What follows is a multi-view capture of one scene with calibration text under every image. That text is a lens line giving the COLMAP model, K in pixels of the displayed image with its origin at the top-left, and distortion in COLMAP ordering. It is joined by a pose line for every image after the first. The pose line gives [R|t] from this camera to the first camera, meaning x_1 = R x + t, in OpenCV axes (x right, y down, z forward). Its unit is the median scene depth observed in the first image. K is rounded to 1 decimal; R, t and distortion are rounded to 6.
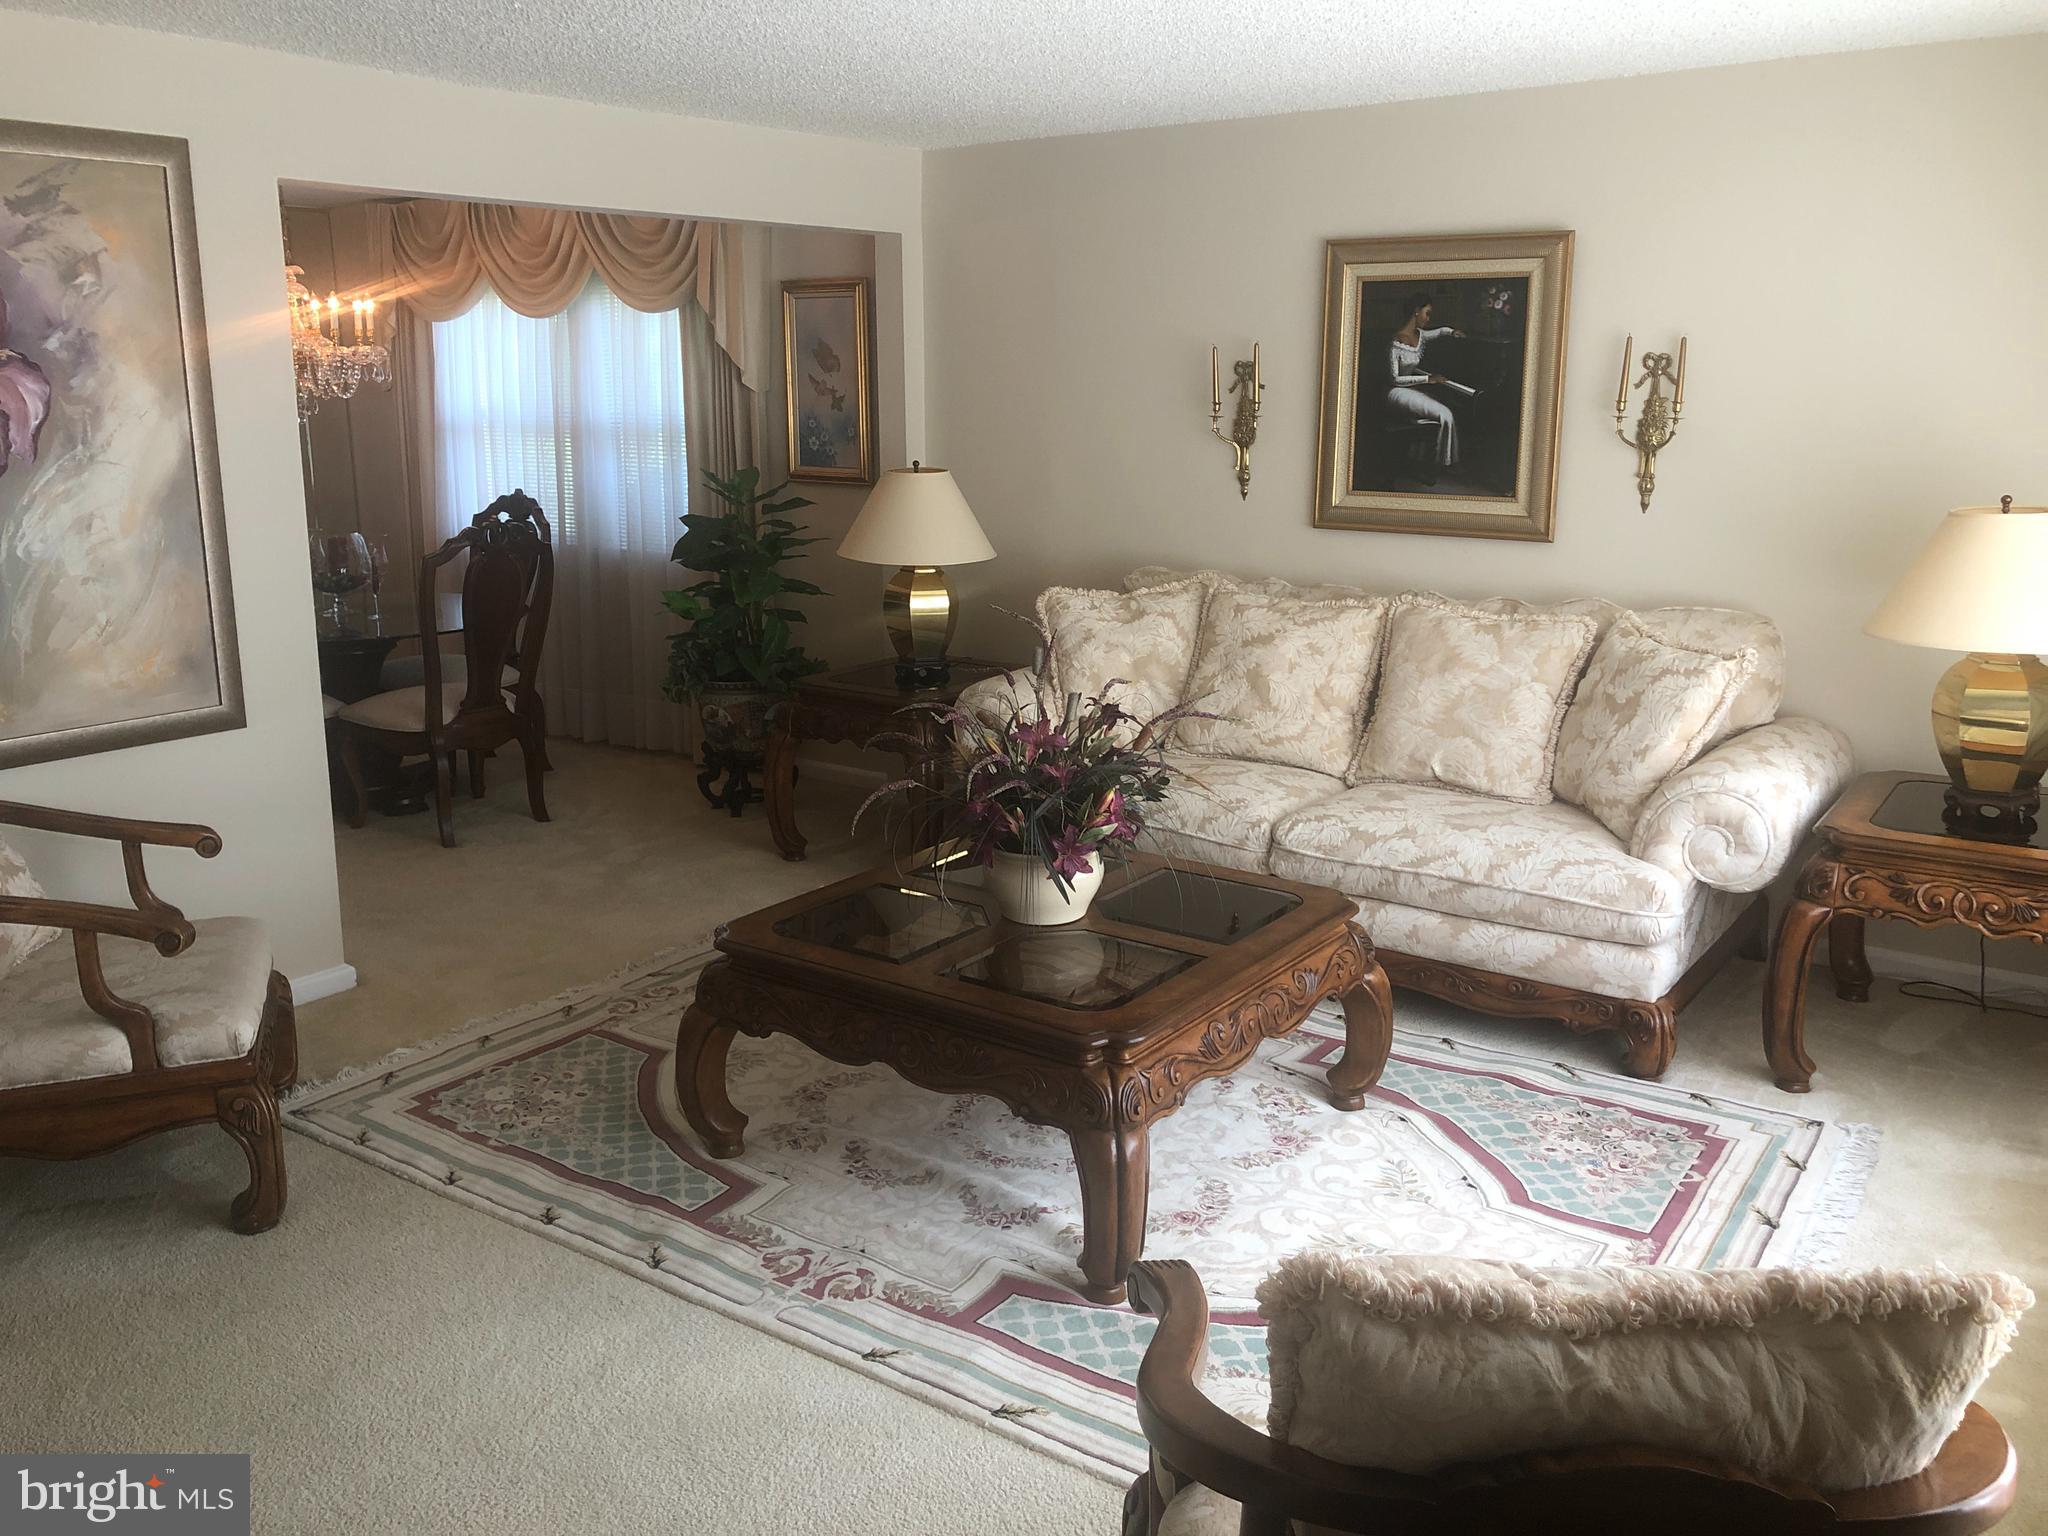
lens RADIAL K [[1675.2, 0, 1021.3], [0, 1675.2, 766.9], [0, 0, 1]] dist [0.028401, -0.031681]
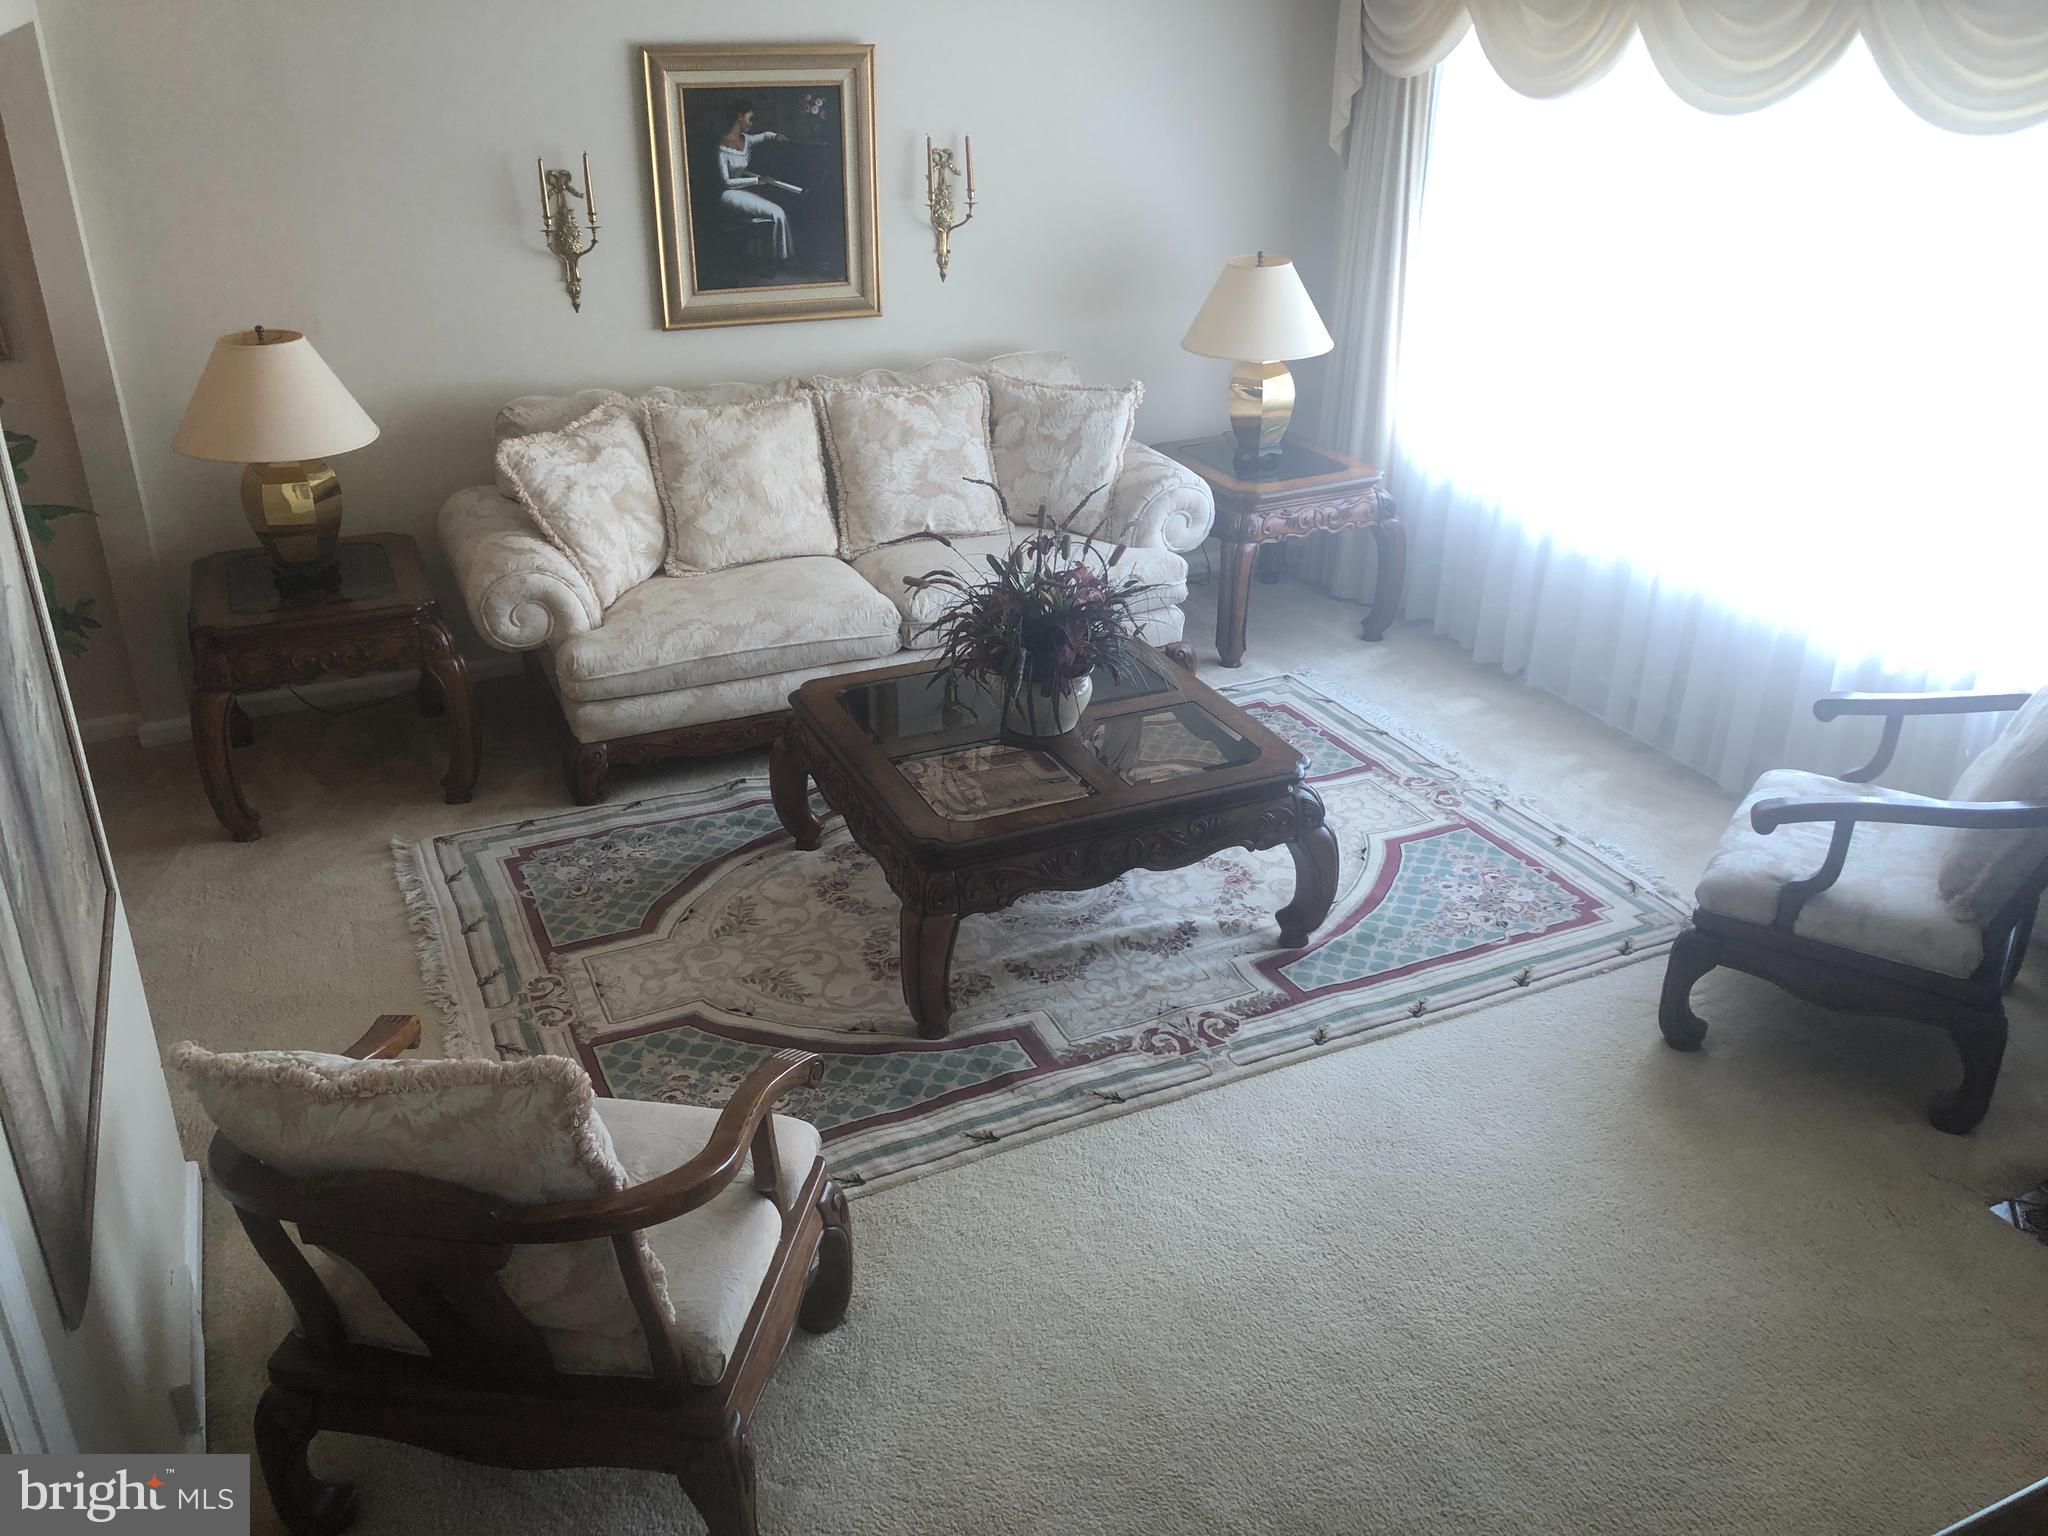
lens RADIAL K [[1675.2, 0, 1029.5], [0, 1675.2, 765.4], [0, 0, 1]] dist [0.028401, -0.031681]
pose [[0.491418, -0.370996, 0.787953, -0.700689], [0.194071, 0.928631, 0.316198, -0.195932], [-0.849026, -0.002466, 0.528345, 0.279817]]
